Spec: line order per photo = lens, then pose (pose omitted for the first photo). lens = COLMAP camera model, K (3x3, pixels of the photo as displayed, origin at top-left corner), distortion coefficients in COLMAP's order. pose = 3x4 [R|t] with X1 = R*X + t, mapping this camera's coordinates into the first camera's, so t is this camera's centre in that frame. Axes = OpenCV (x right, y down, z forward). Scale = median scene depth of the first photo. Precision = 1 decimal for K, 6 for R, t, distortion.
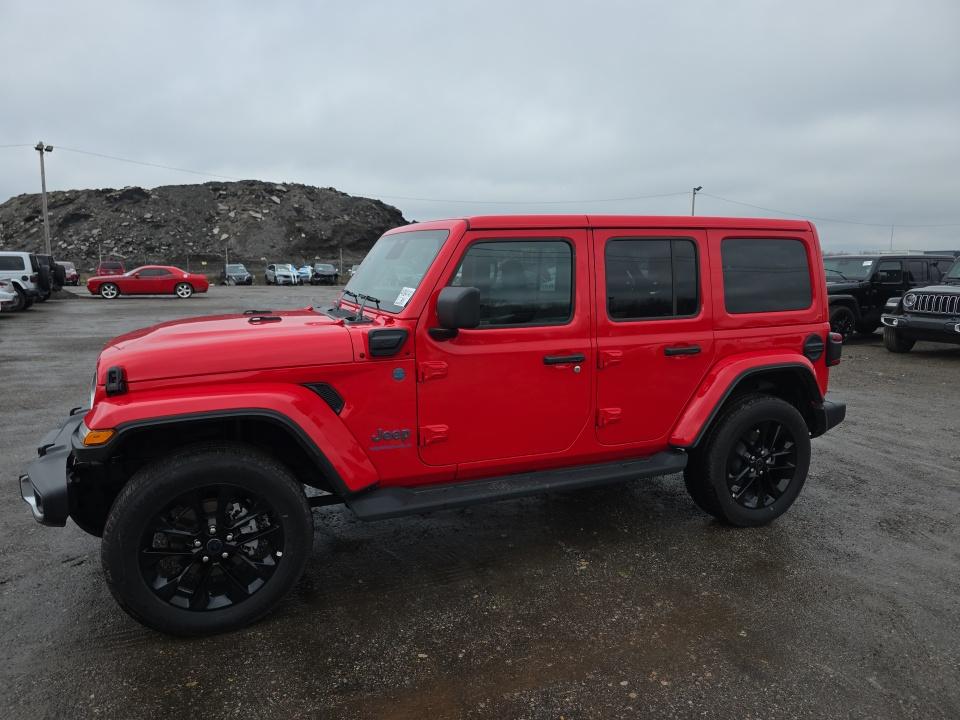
lens RADIAL K [[641.9, 0, 483.6], [0, 641.9, 374.9], [0, 0, 1]] dist [0.046380, -0.047014]
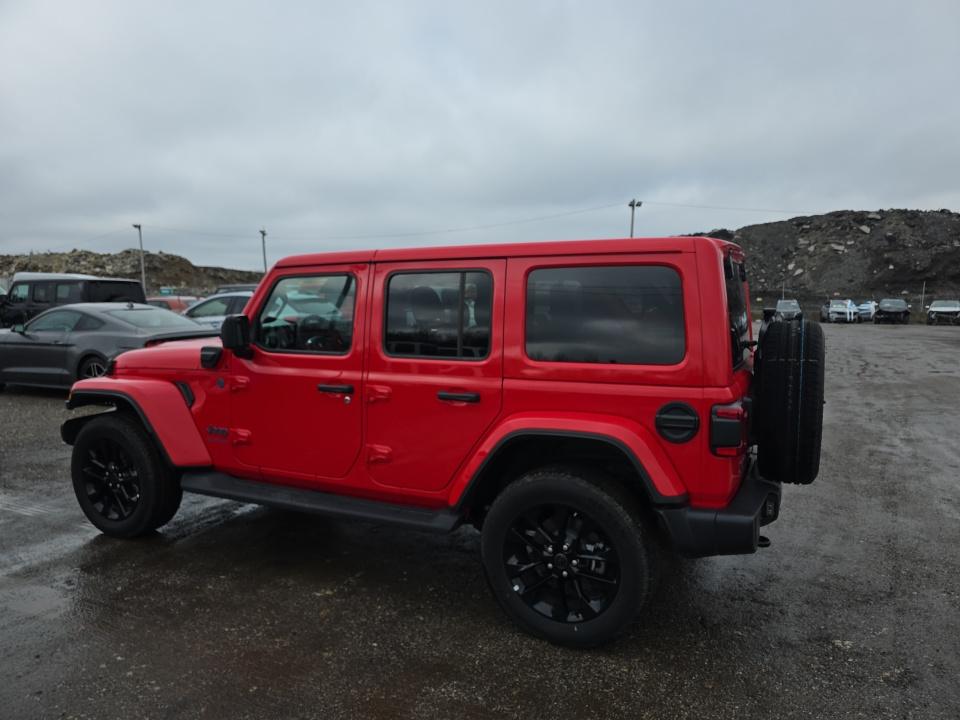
lens RADIAL K [[657.0, 0, 480.0], [0, 657.0, 360.0], [0, 0, 1]] dist [0.003864, 0.000265]
pose [[0.656458, 0.067248, -0.751359, 0.246003], [-0.126326, 0.991754, -0.021606, -0.017492], [0.743710, 0.109100, 0.659540, 0.107367]]
